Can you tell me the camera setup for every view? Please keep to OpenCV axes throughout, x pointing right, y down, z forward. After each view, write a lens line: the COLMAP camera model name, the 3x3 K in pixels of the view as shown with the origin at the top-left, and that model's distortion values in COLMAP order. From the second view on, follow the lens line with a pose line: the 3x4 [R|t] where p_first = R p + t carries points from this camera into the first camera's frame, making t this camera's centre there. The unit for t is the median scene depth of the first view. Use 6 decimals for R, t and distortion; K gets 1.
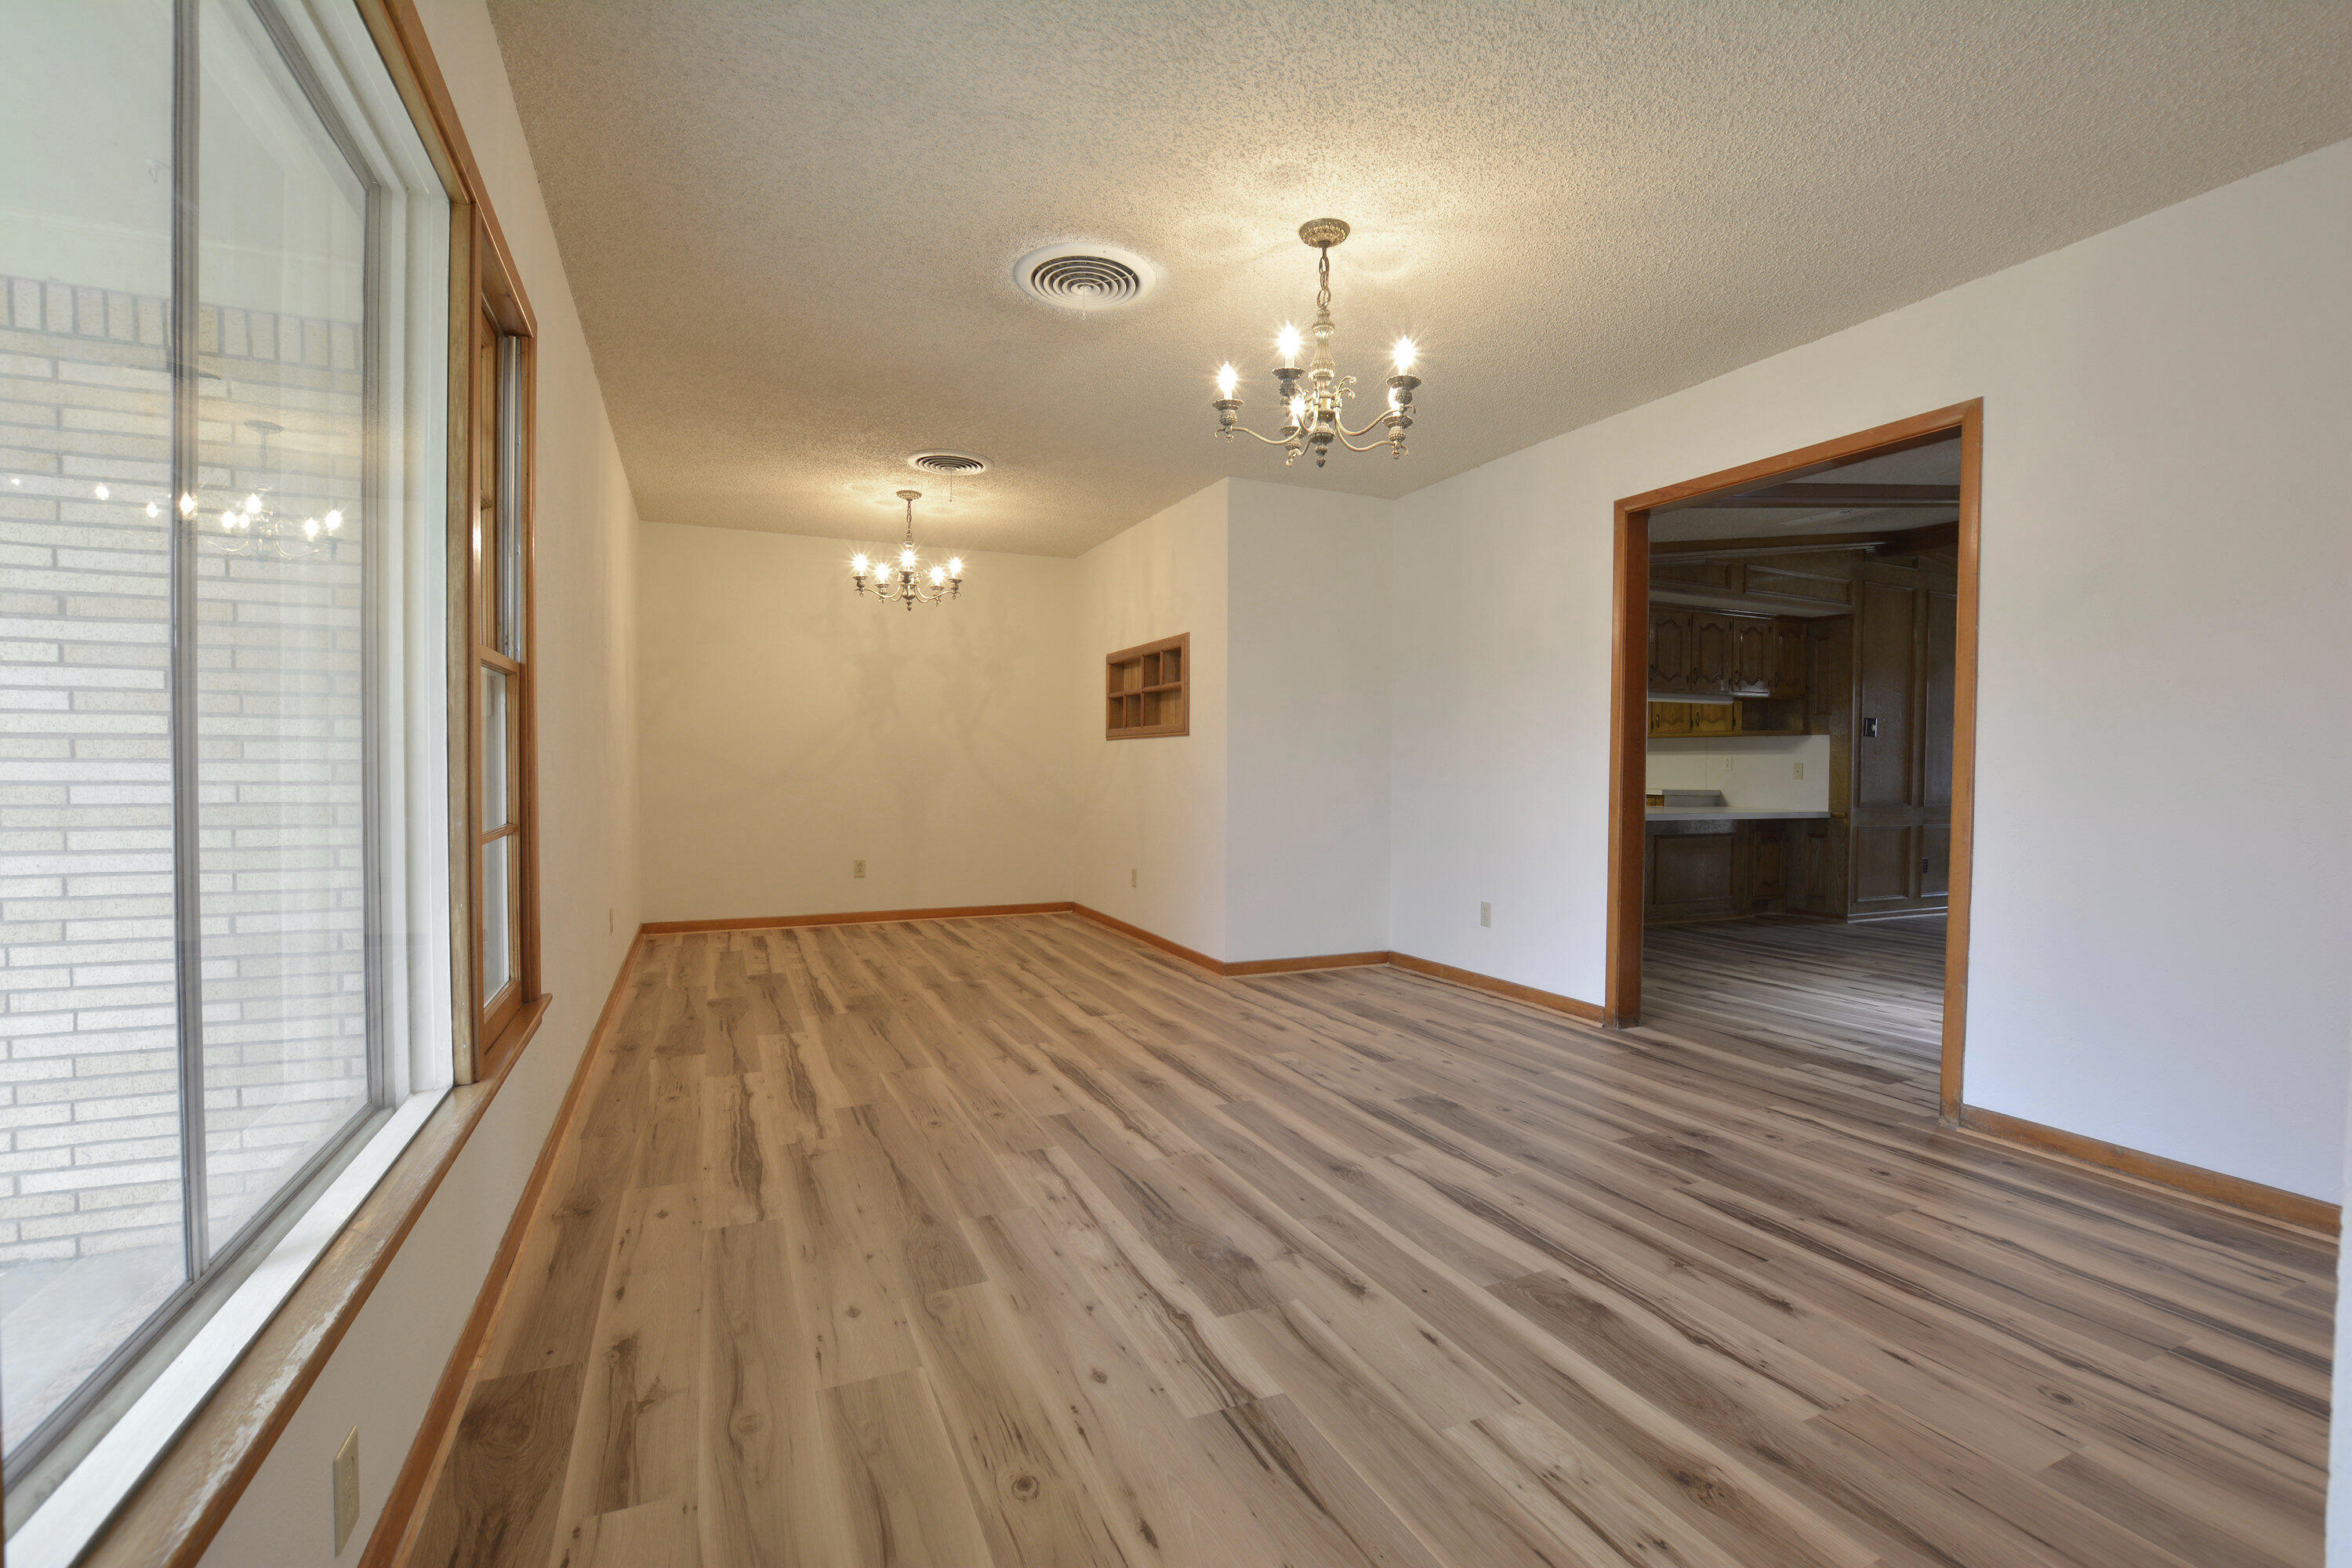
lens RADIAL K [[1032.6, 0, 1180.7], [0, 1032.6, 780.7], [0, 0, 1]] dist [-0.025478, 0.000100]
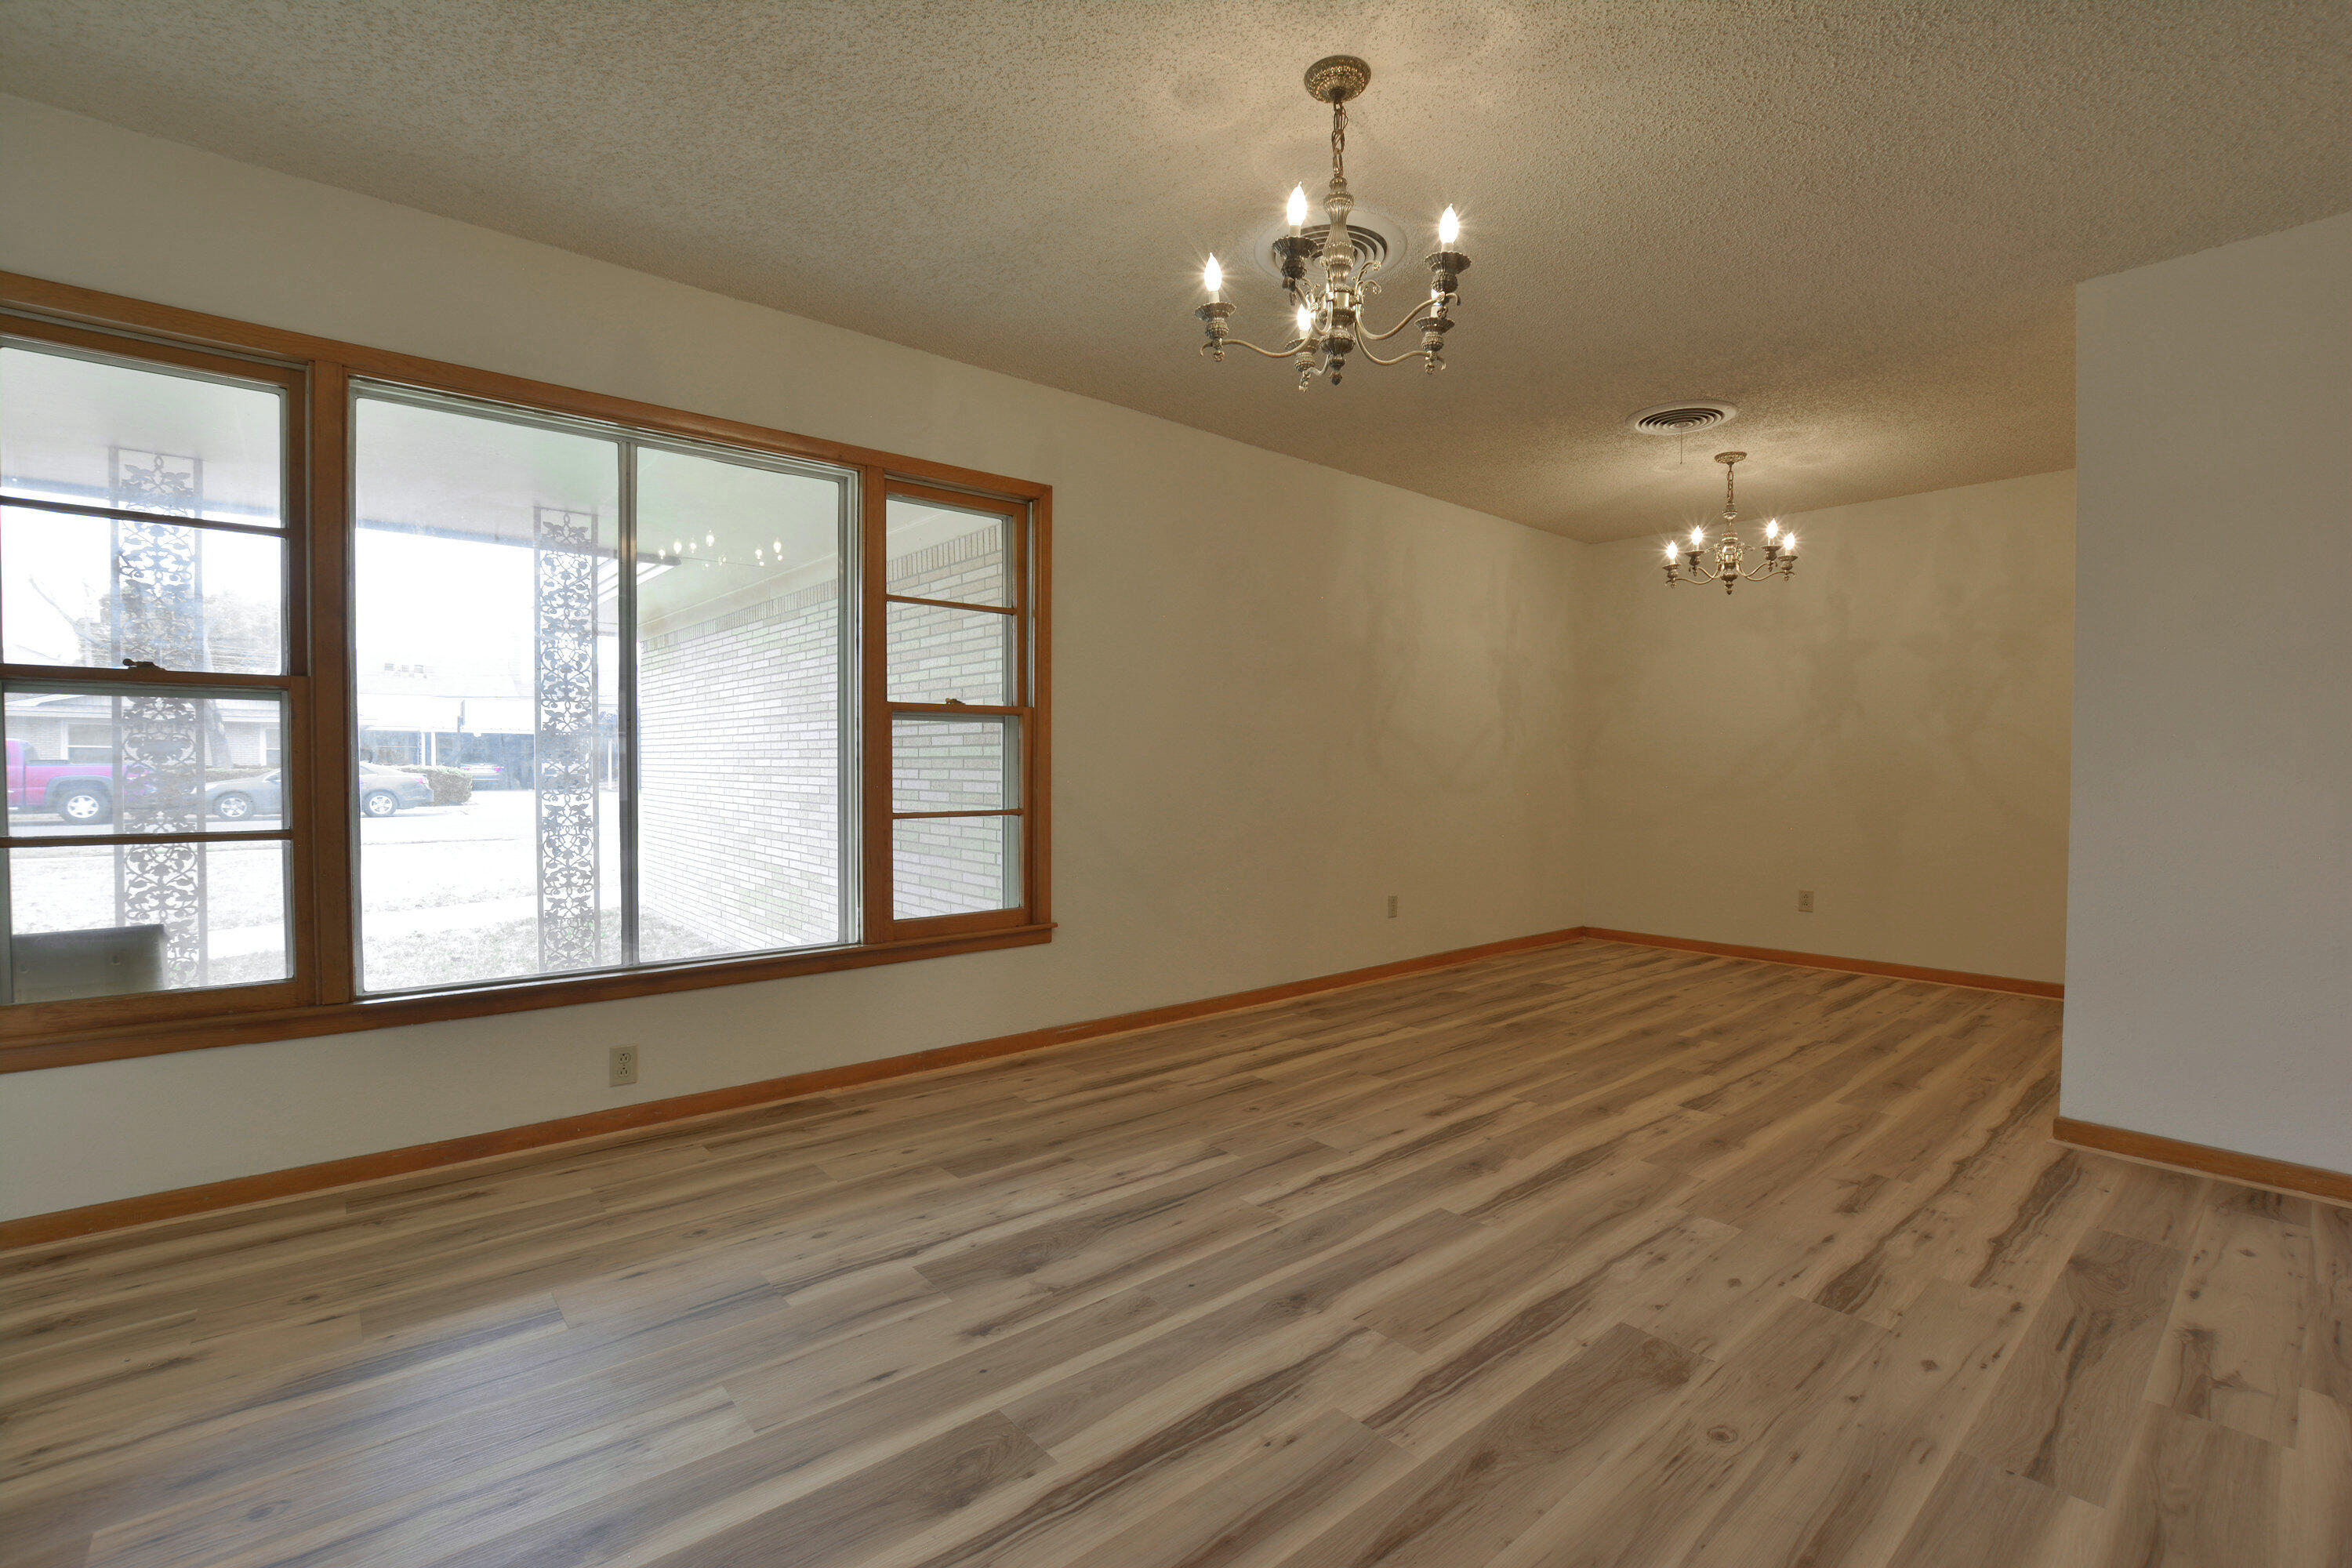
lens RADIAL K [[1044.6, 0, 1191.0], [0, 1044.6, 789.4], [0, 0, 1]] dist [-0.025052, -0.000464]
pose [[0.286182, 0.014166, -0.958070, 0.769933], [-0.020052, 0.999760, 0.008793, -0.005627], [0.957965, 0.016695, 0.286398, 0.620832]]
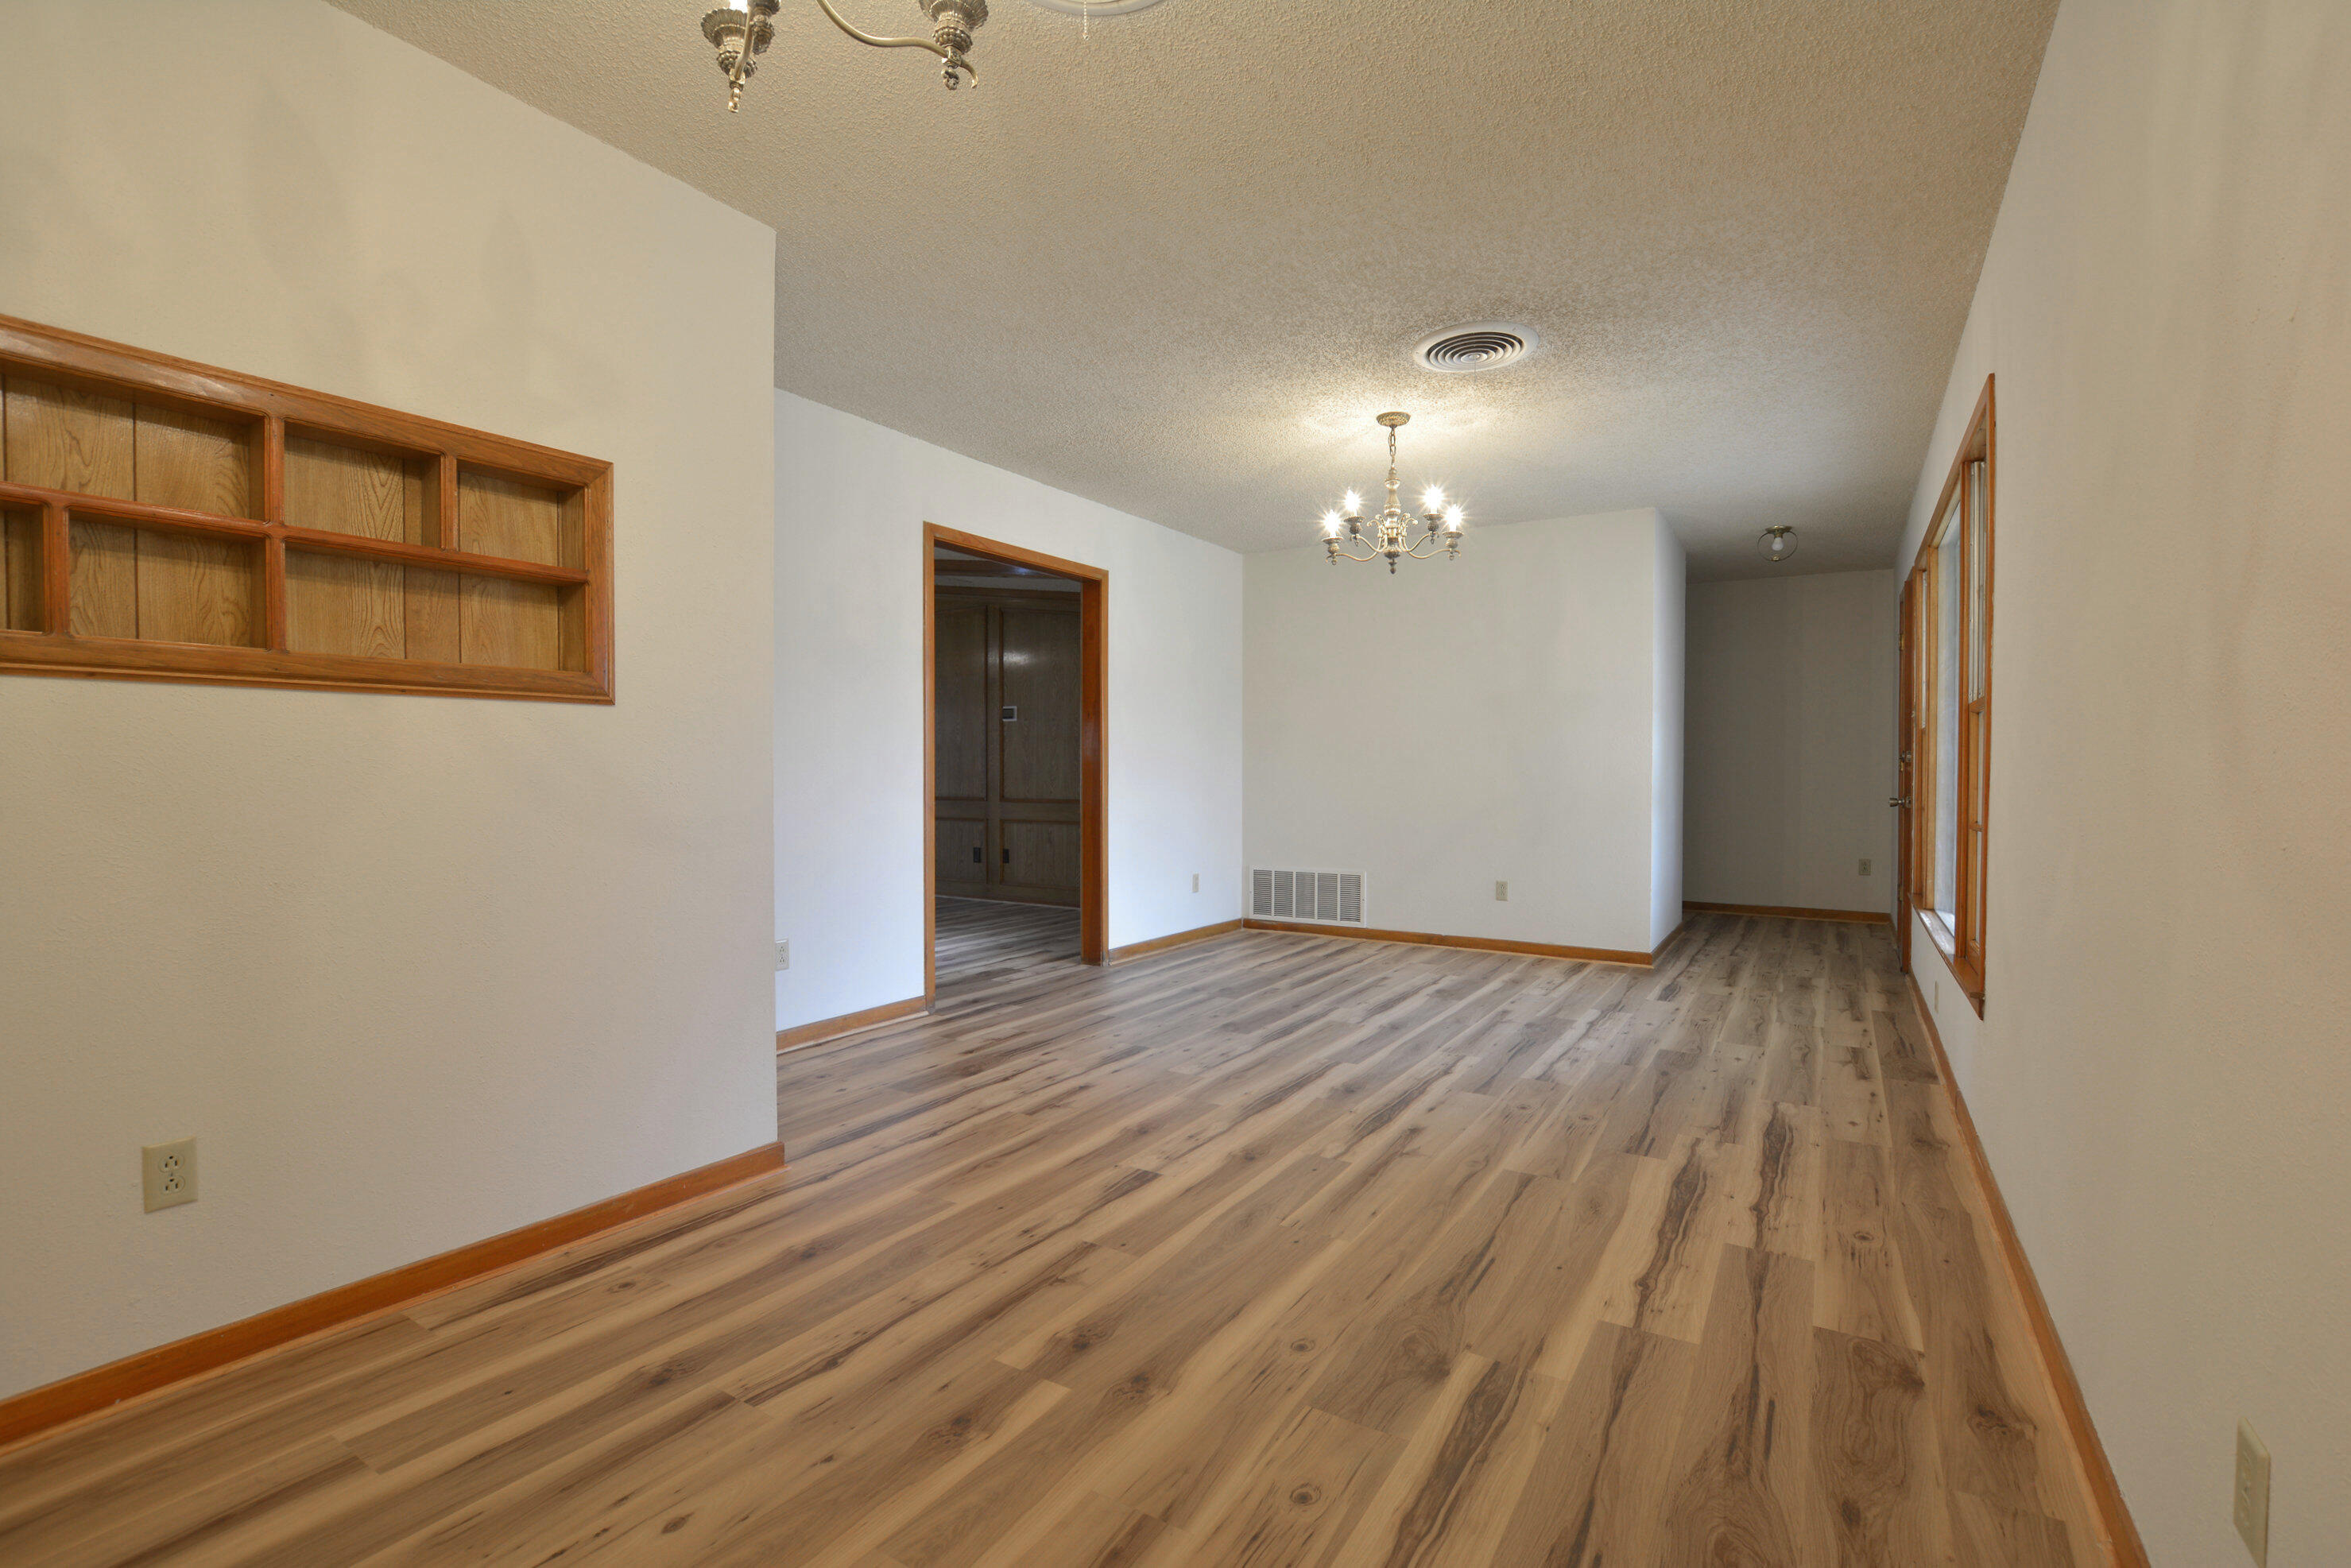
lens RADIAL K [[1044.1, 0, 1190.5], [0, 1044.1, 789.4], [0, 0, 1]] dist [-0.025052, -0.000464]
pose [[-0.555698, -0.024861, 0.831013, -0.879697], [0.005512, 0.999421, 0.033585, -0.037686], [-0.831366, 0.023243, -0.555239, 1.903232]]
